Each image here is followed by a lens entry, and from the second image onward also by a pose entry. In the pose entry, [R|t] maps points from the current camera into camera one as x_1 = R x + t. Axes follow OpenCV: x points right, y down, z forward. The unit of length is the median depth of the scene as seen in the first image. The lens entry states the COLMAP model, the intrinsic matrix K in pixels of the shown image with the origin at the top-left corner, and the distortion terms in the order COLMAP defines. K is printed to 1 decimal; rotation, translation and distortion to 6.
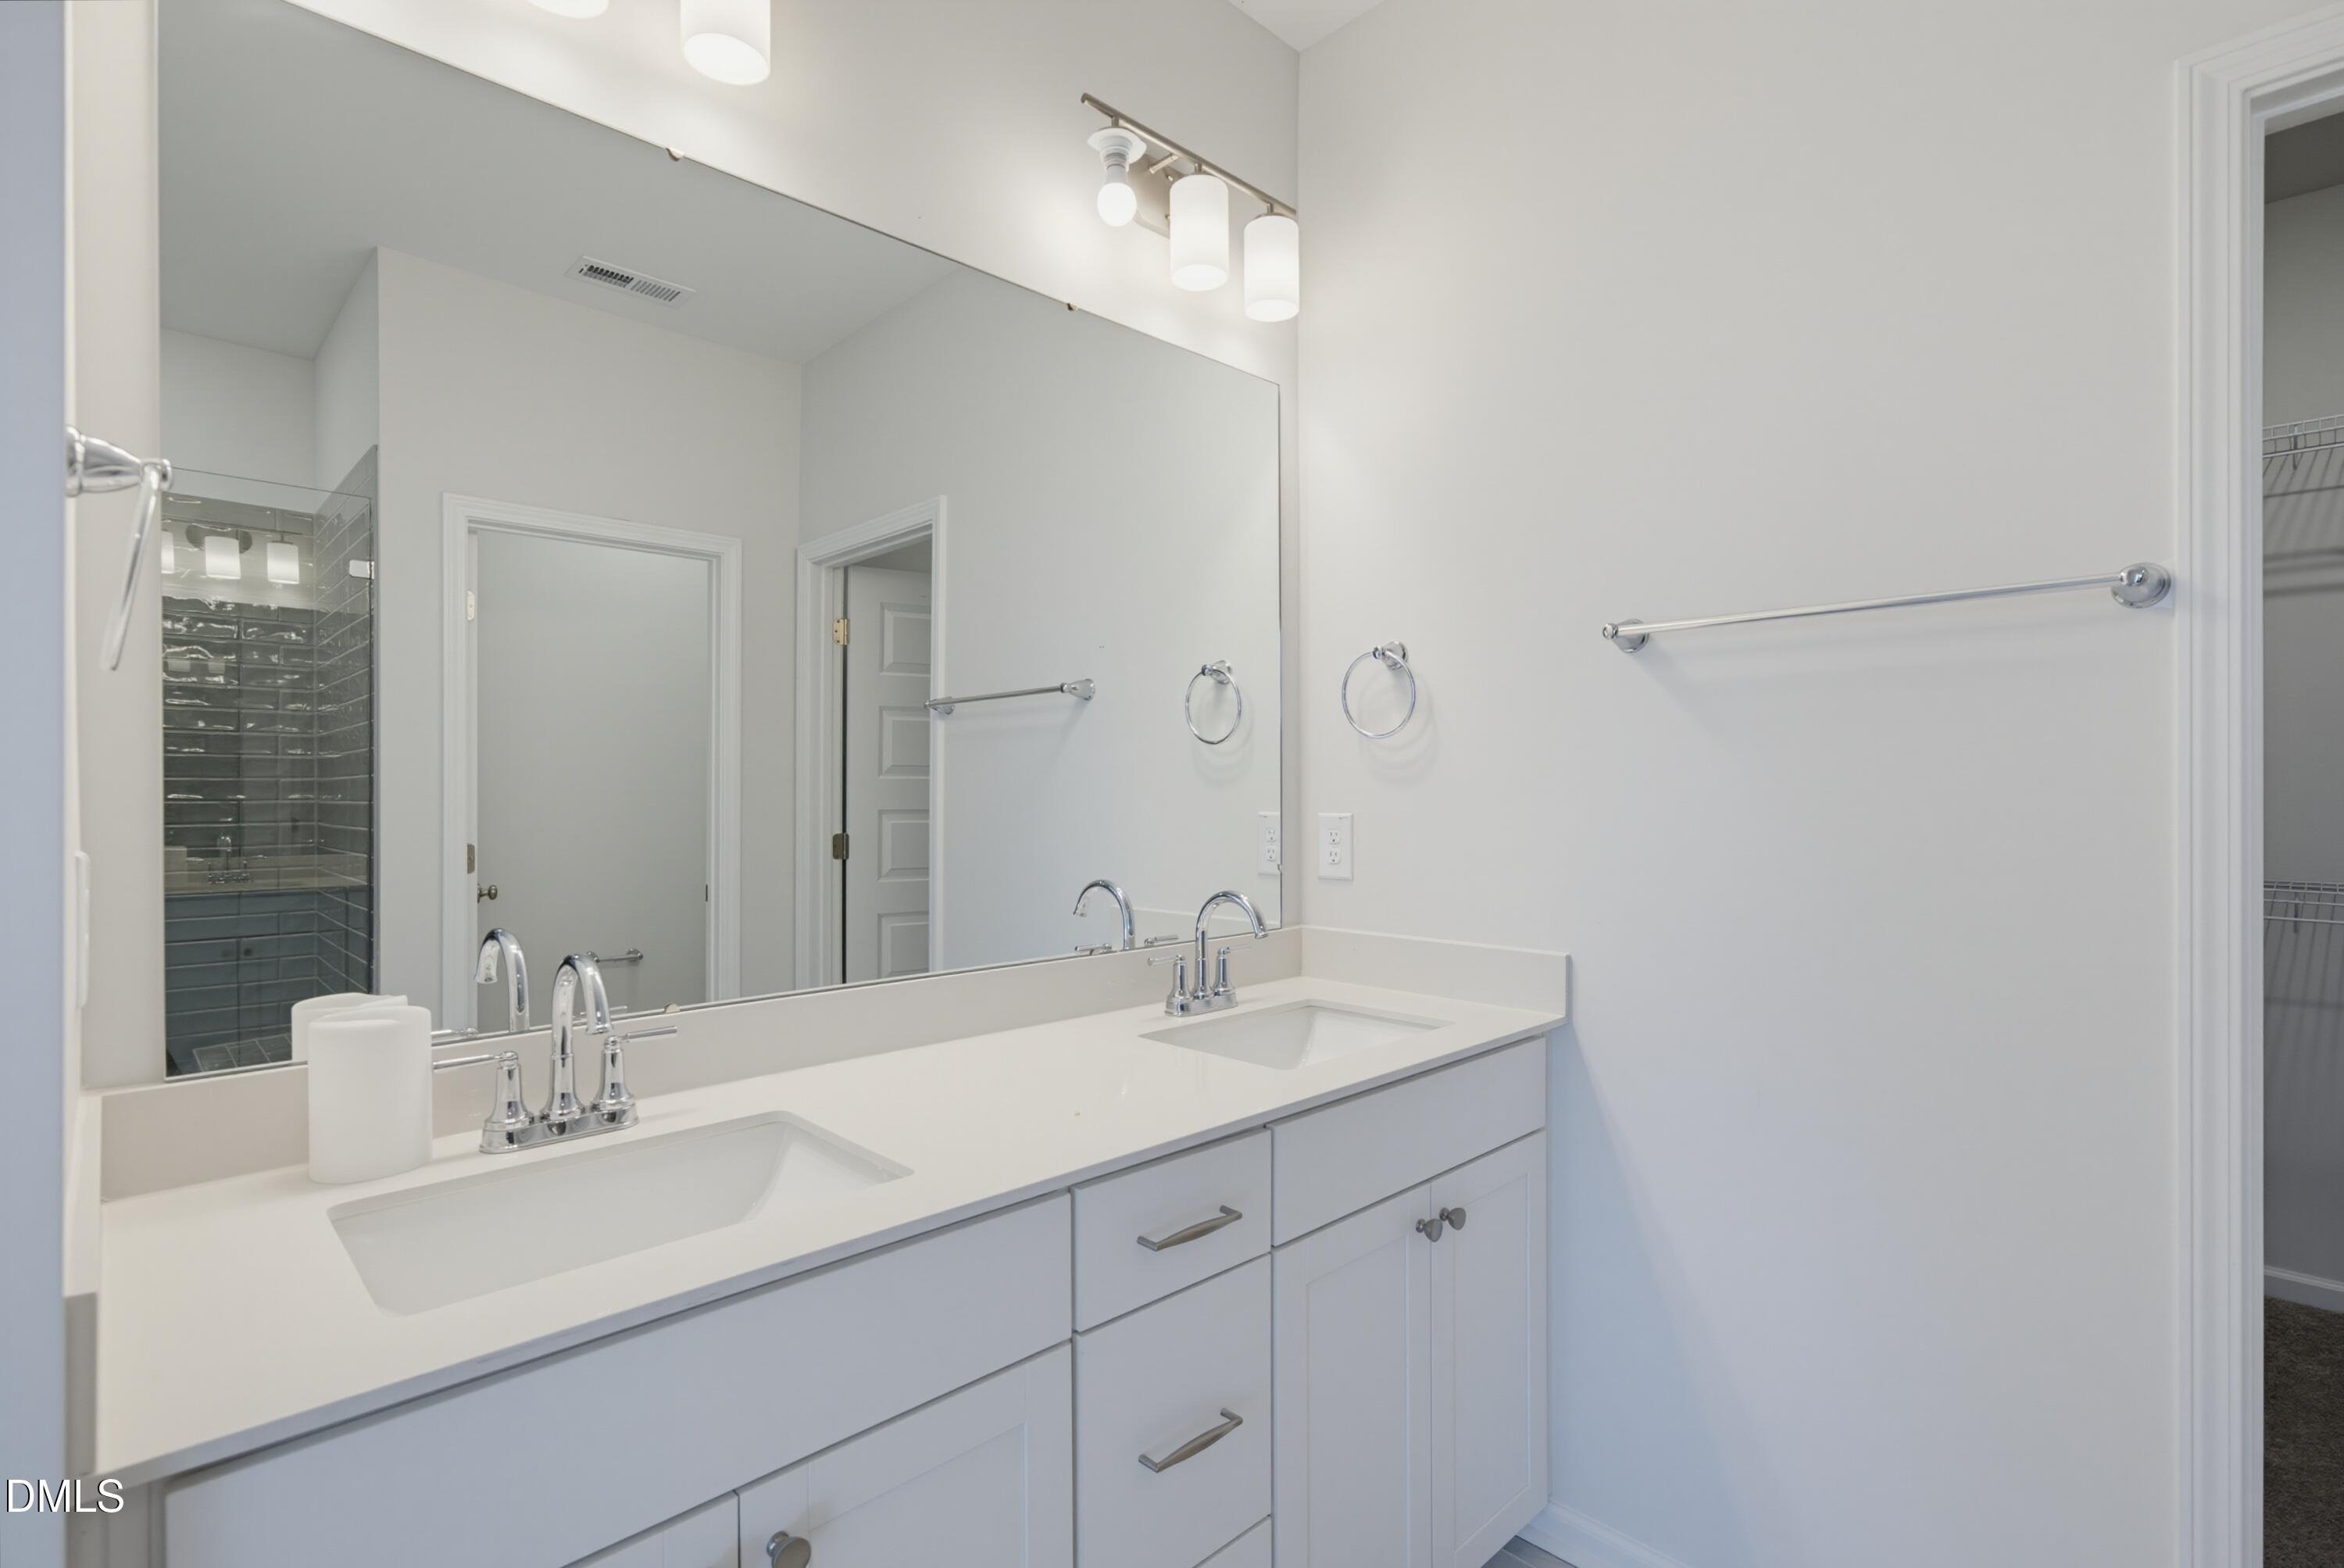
lens RADIAL K [[1118.3, 0, 1176.3], [0, 1118.3, 787.9], [0, 0, 1]] dist [-0.011430, 0.001558]
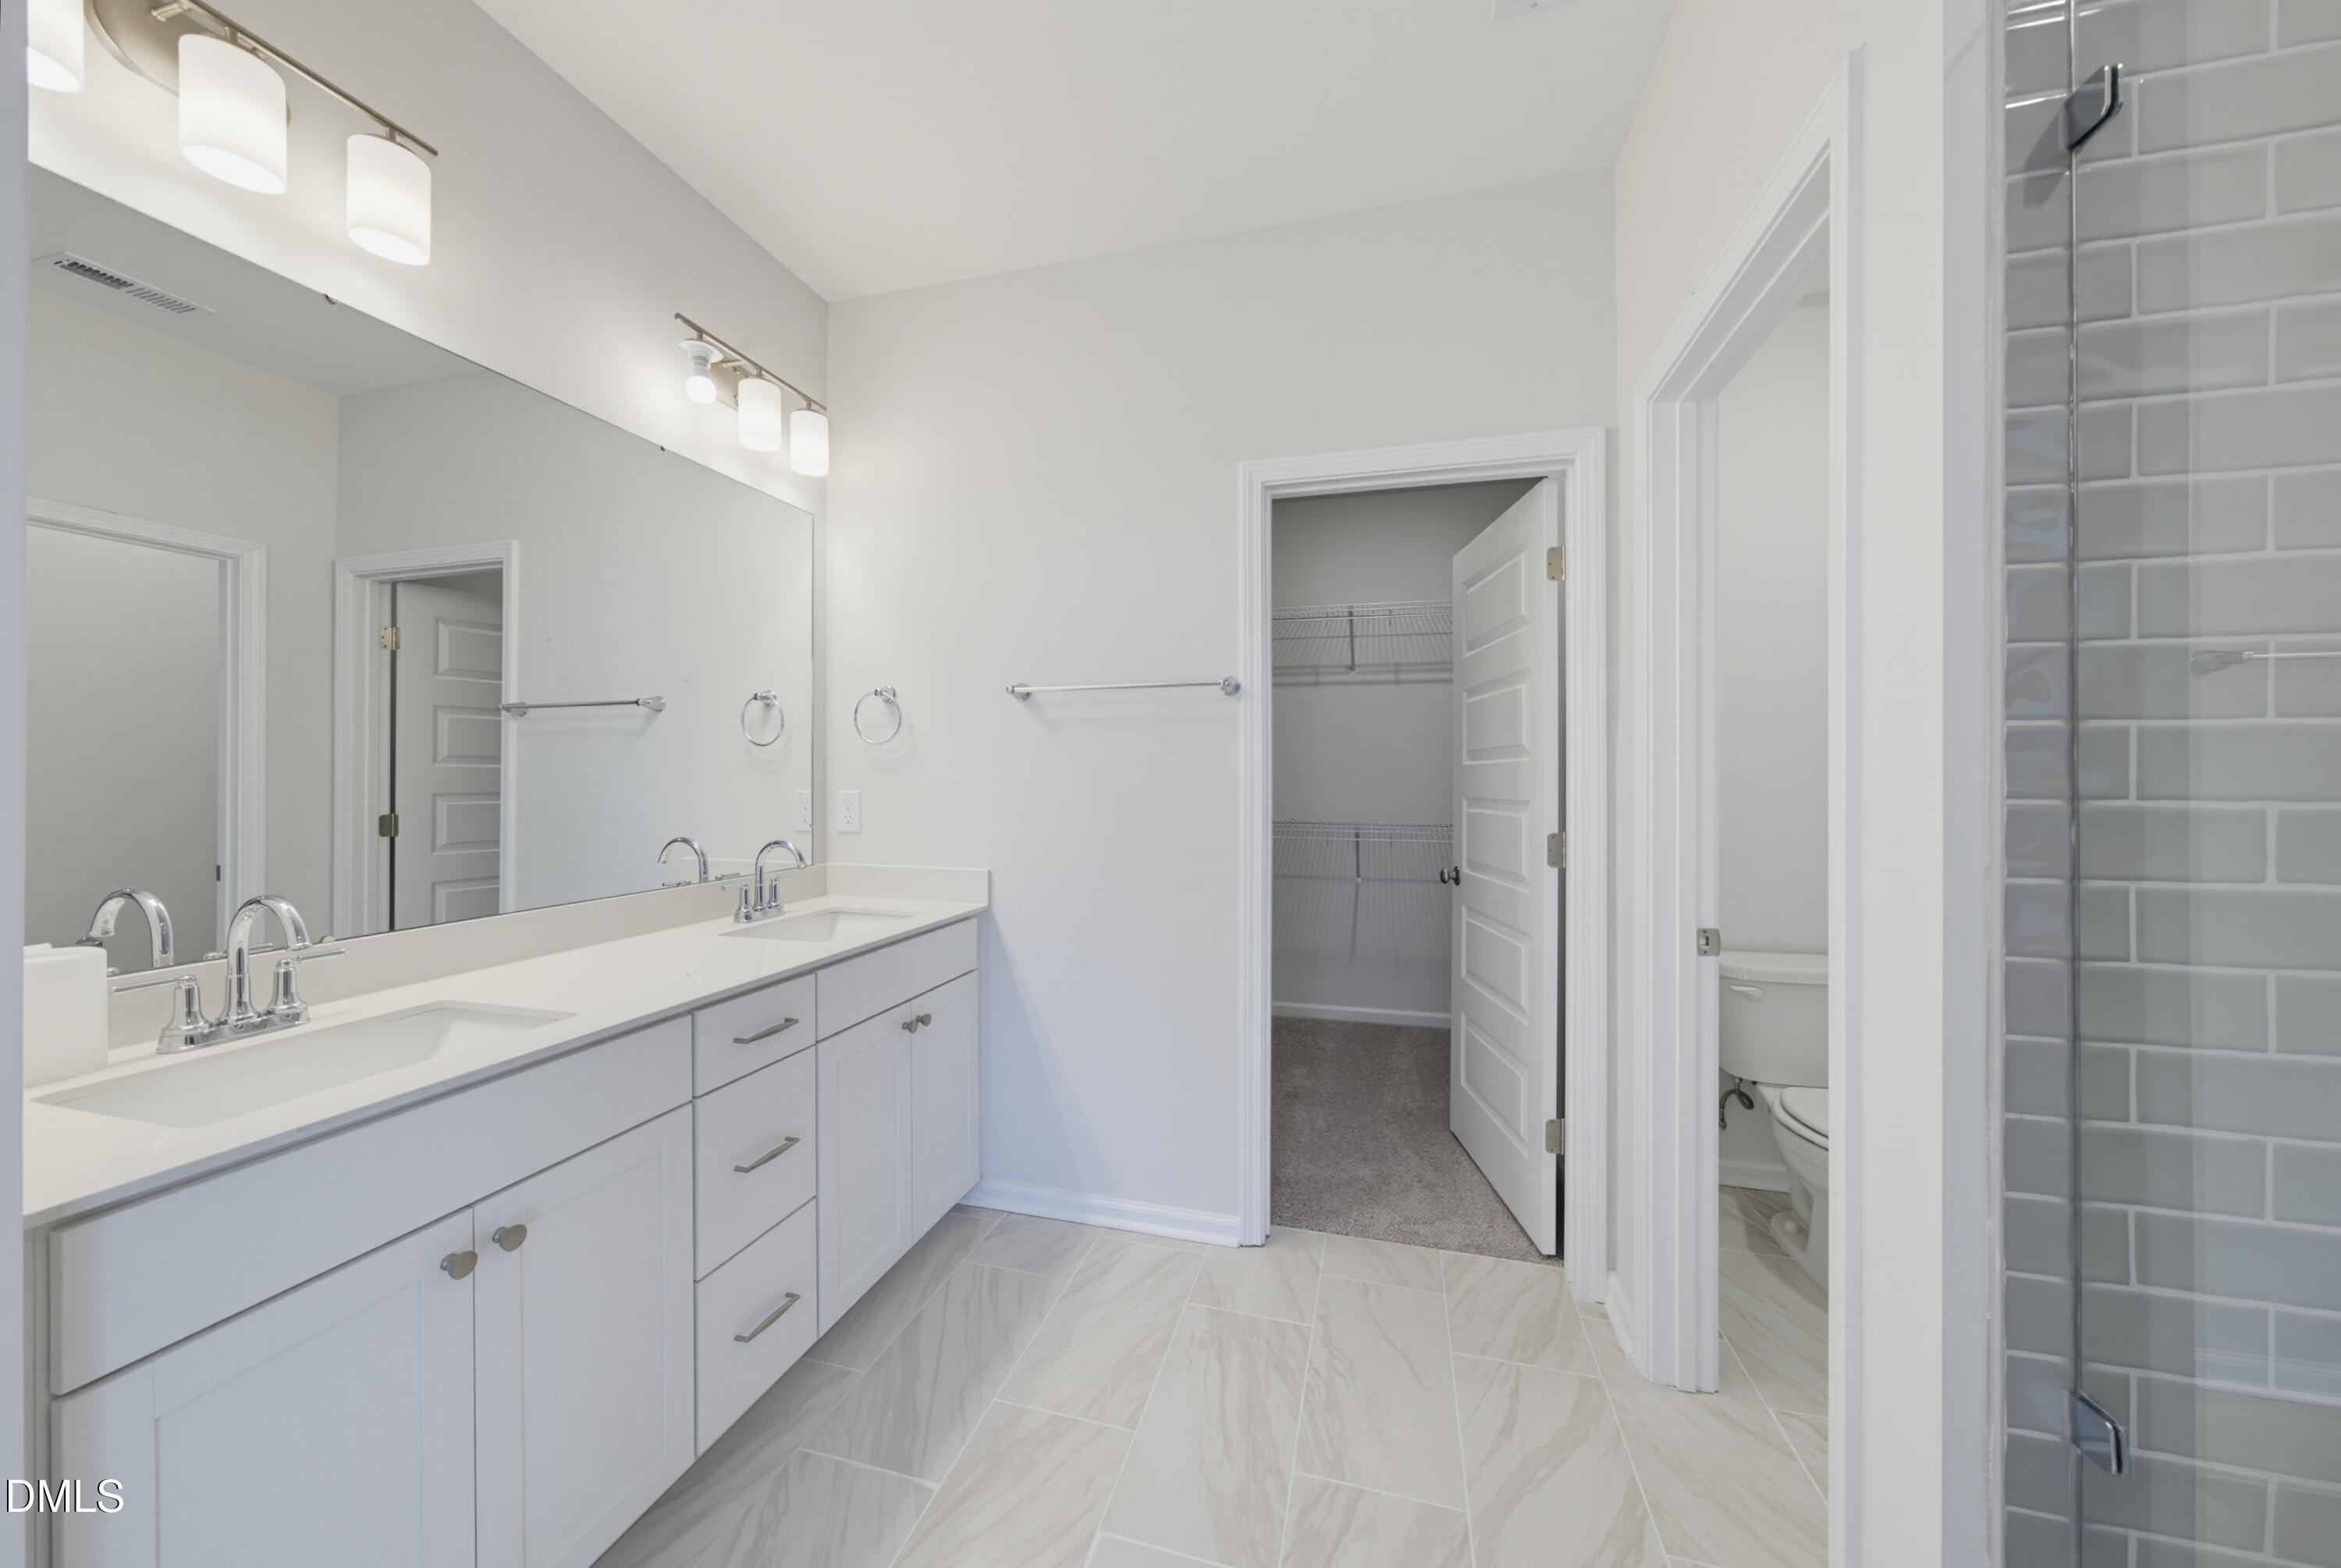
lens RADIAL K [[806.3, 0, 1162.1], [0, 806.3, 779.6], [0, 0, 1]] dist [-0.009995, 0.002756]
pose [[0.866462, 0.000153, 0.499244, -0.049951], [-0.001966, 0.999993, 0.003106, 0.002255], [-0.499240, -0.003673, 0.866456, -0.240319]]
